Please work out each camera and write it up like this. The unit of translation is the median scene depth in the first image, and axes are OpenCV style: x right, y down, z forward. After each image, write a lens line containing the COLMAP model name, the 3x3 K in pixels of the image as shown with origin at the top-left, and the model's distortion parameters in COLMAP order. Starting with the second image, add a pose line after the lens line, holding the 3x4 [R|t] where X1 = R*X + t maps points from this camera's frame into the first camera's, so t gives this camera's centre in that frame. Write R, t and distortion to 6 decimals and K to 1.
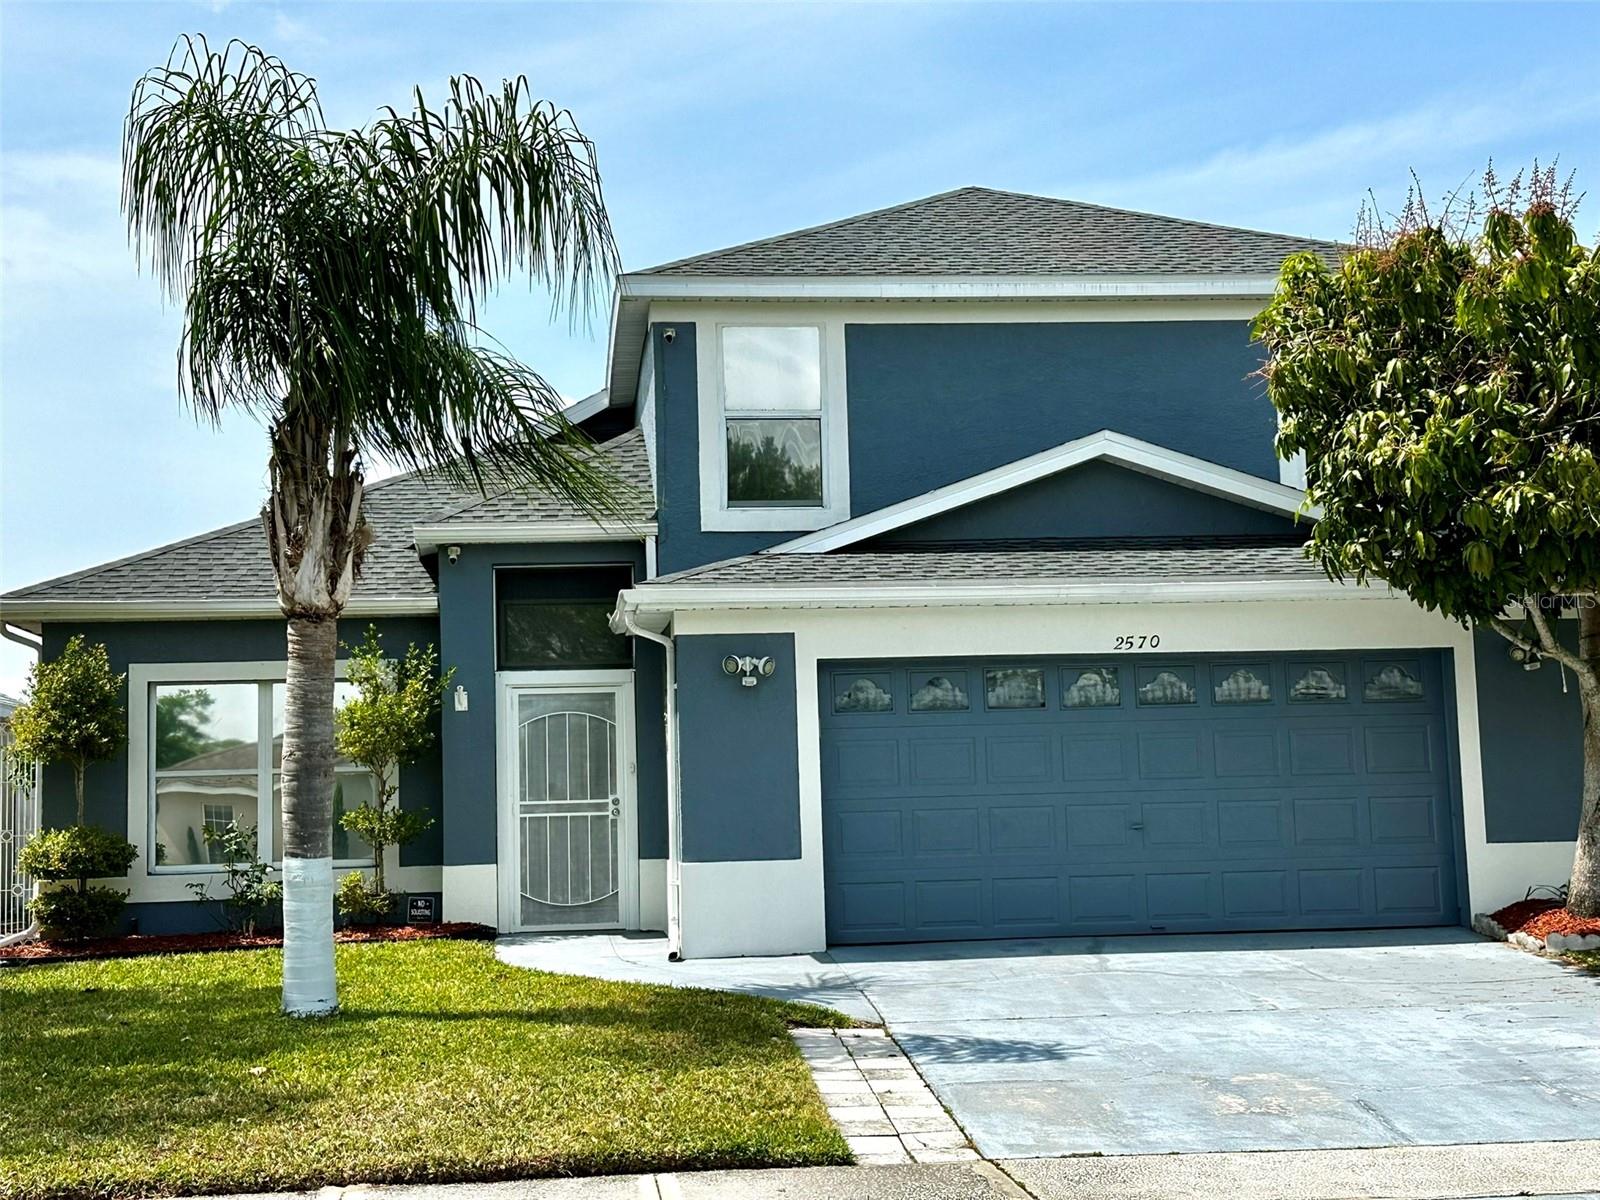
lens RADIAL K [[2213.7, 0, 812.4], [0, 2213.7, 607.8], [0, 0, 1]] dist [0.109505, 0.000000]
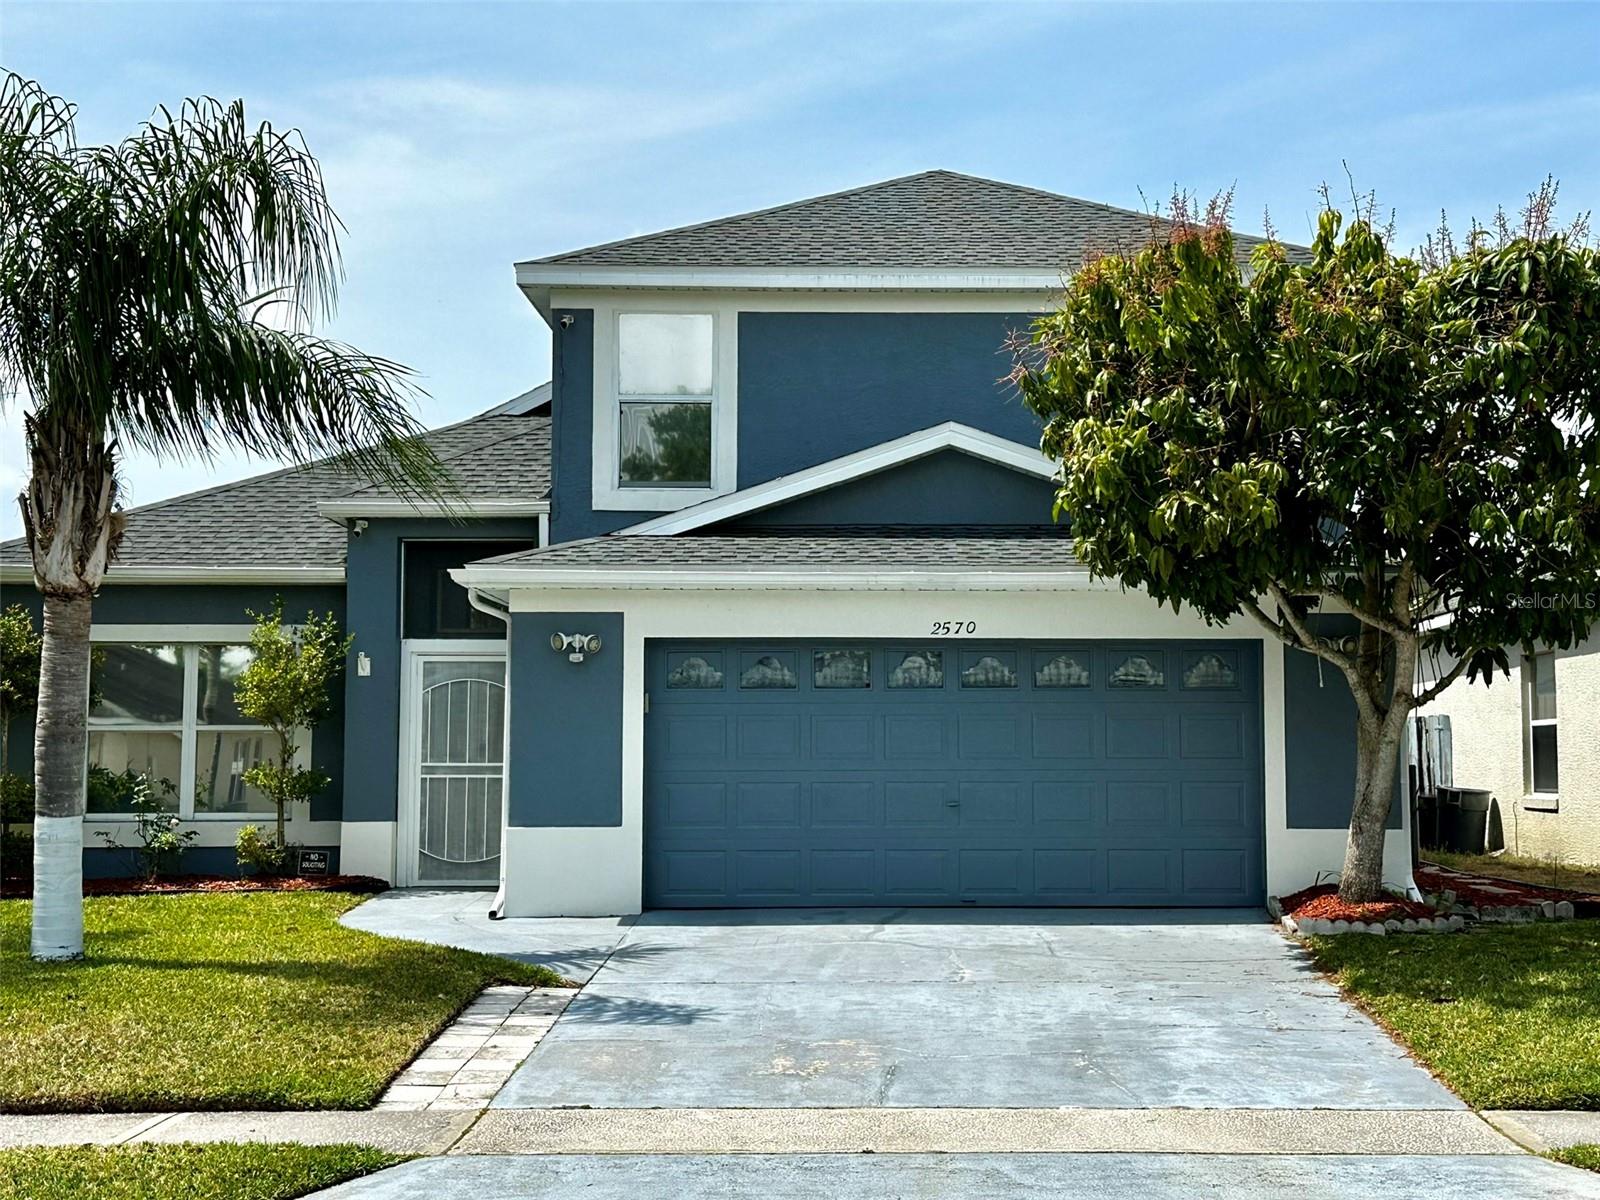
lens RADIAL K [[2213.7, 0, 785.3], [0, 2213.7, 599.2], [0, 0, 1]] dist [0.109505, 0.000000]
pose [[0.996628, 0.020892, -0.079346, 0.147130], [-0.019655, 0.999673, 0.016348, -0.013180], [0.079662, -0.014733, 0.996713, -0.044010]]
